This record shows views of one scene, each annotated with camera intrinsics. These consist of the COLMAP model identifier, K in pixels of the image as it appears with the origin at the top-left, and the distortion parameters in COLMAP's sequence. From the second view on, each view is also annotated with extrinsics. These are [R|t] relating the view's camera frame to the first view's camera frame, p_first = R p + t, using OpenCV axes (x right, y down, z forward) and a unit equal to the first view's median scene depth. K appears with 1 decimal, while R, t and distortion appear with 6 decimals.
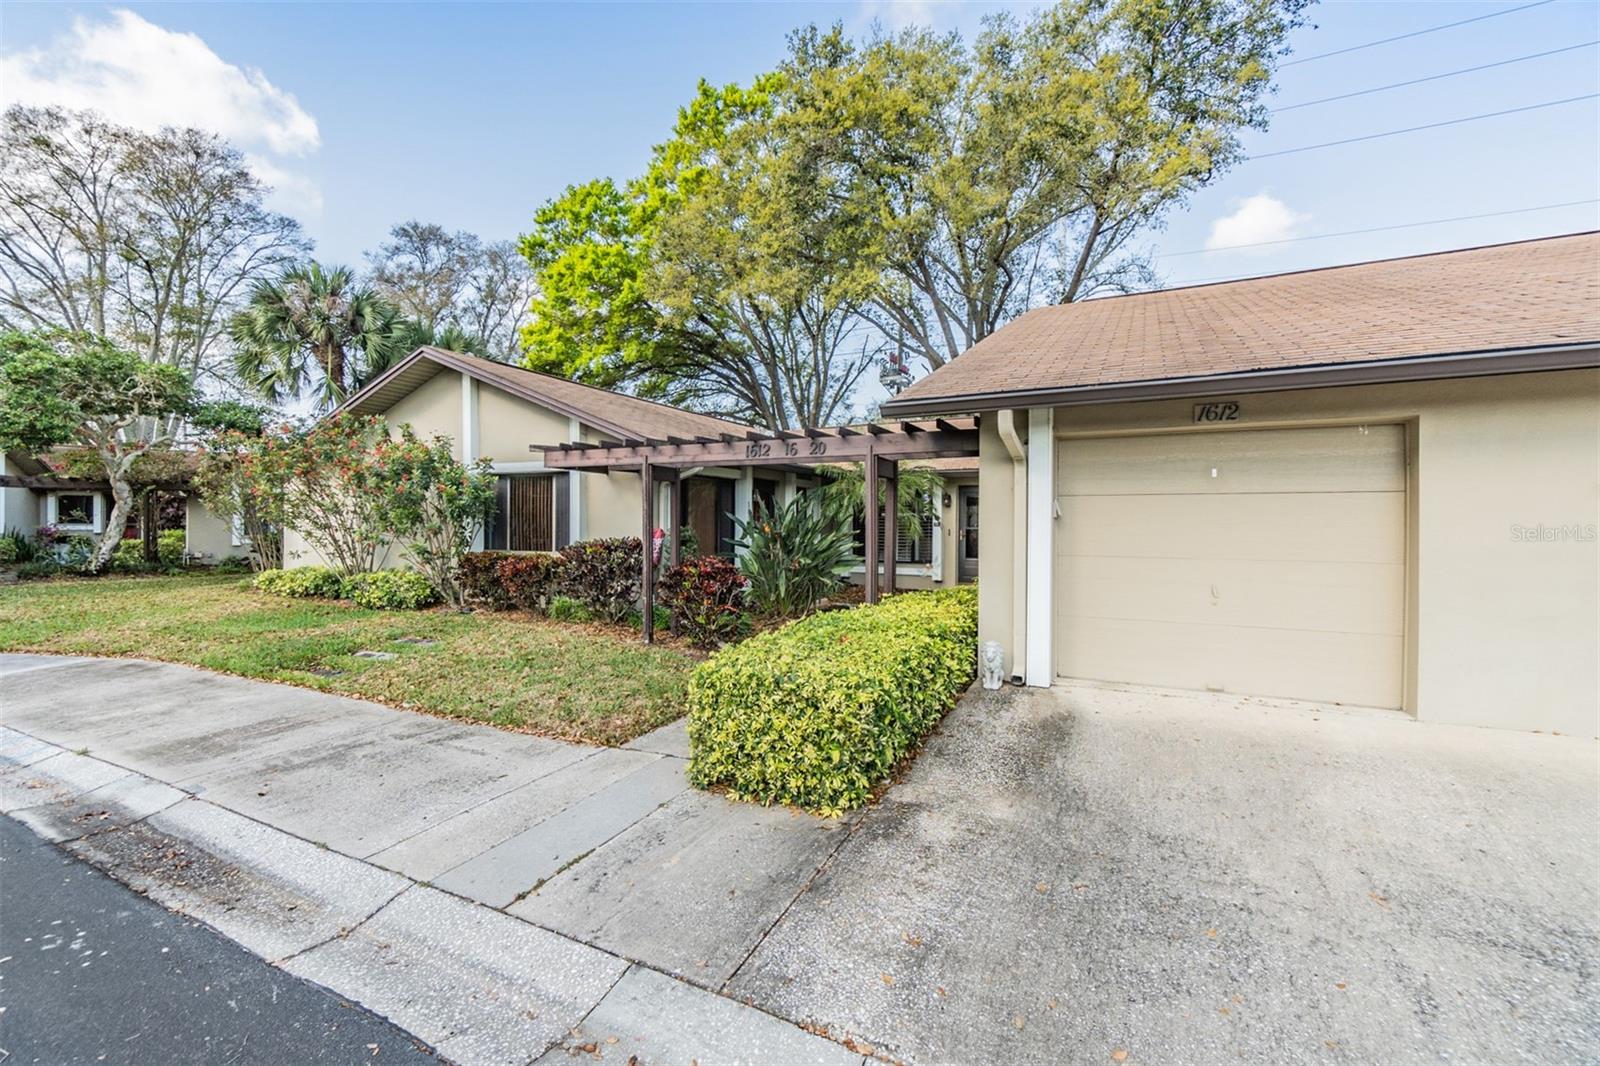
lens RADIAL K [[689.0, 0, 800.8], [0, 689.0, 528.9], [0, 0, 1]] dist [-0.001121, 0.000949]
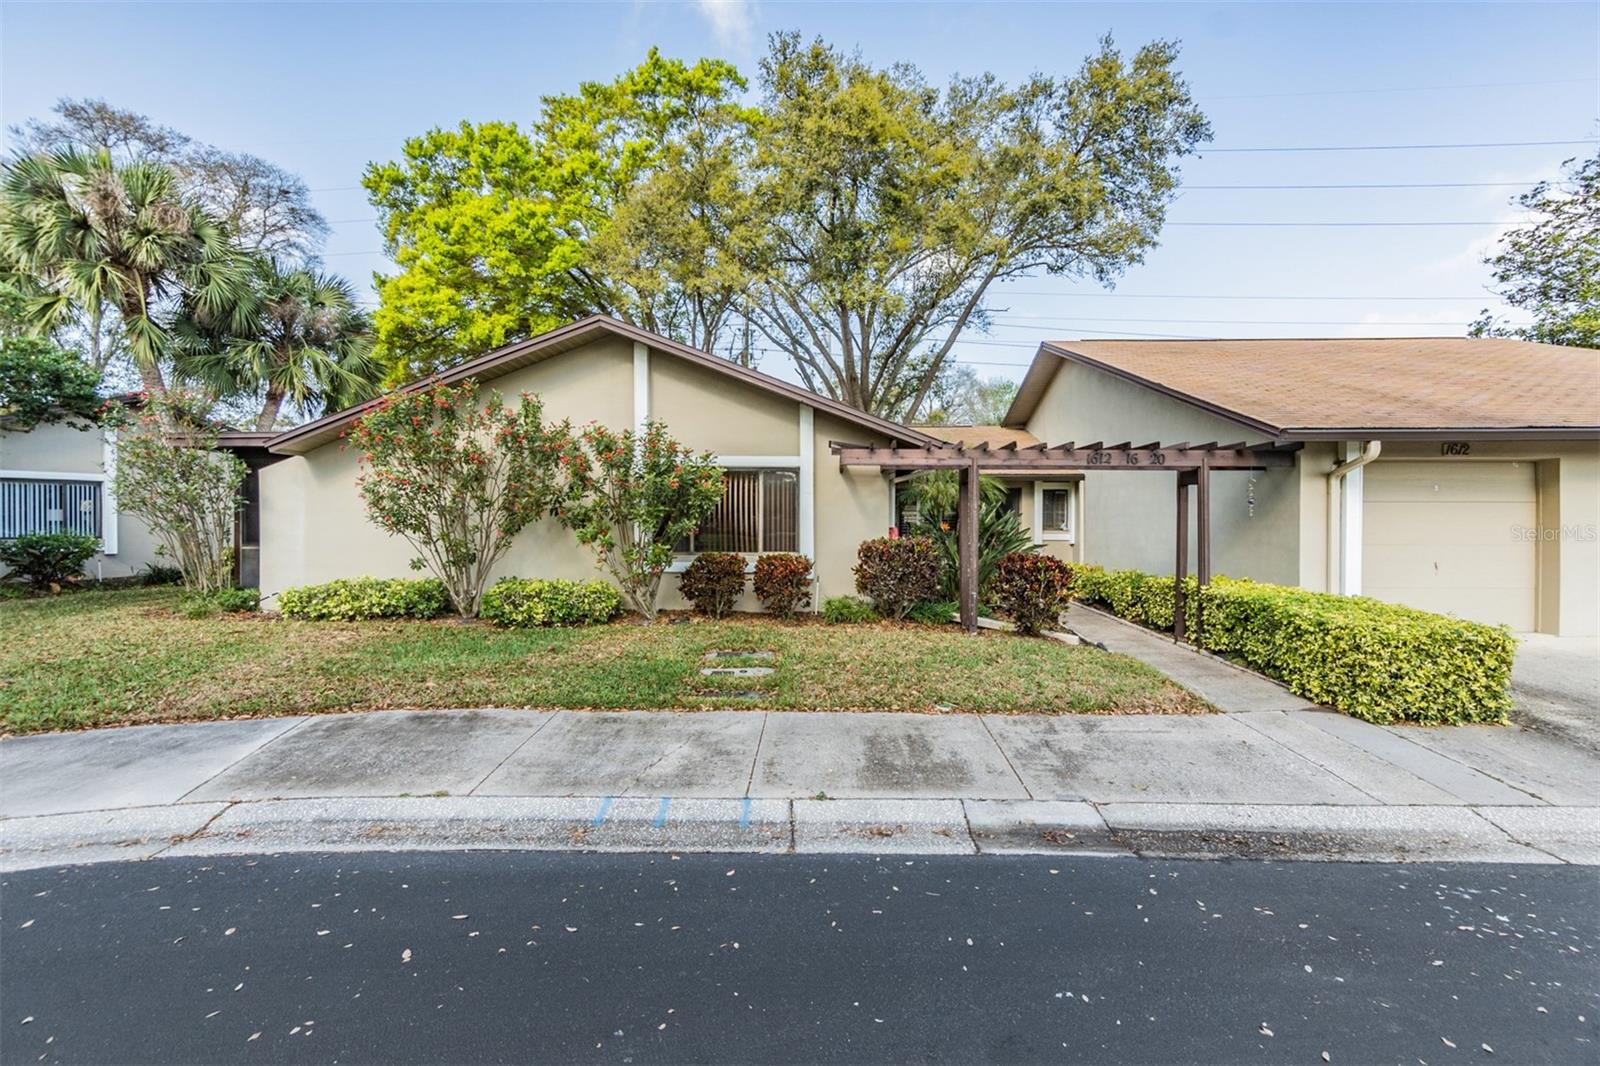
lens RADIAL K [[690.5, 0, 800.0], [0, 690.5, 533.0], [0, 0, 1]] dist [-0.003343, -0.000699]
pose [[0.900297, -0.008957, 0.435184, -1.407676], [0.005543, 0.999943, 0.009113, -0.004326], [-0.435240, -0.005792, 0.900296, 0.253381]]
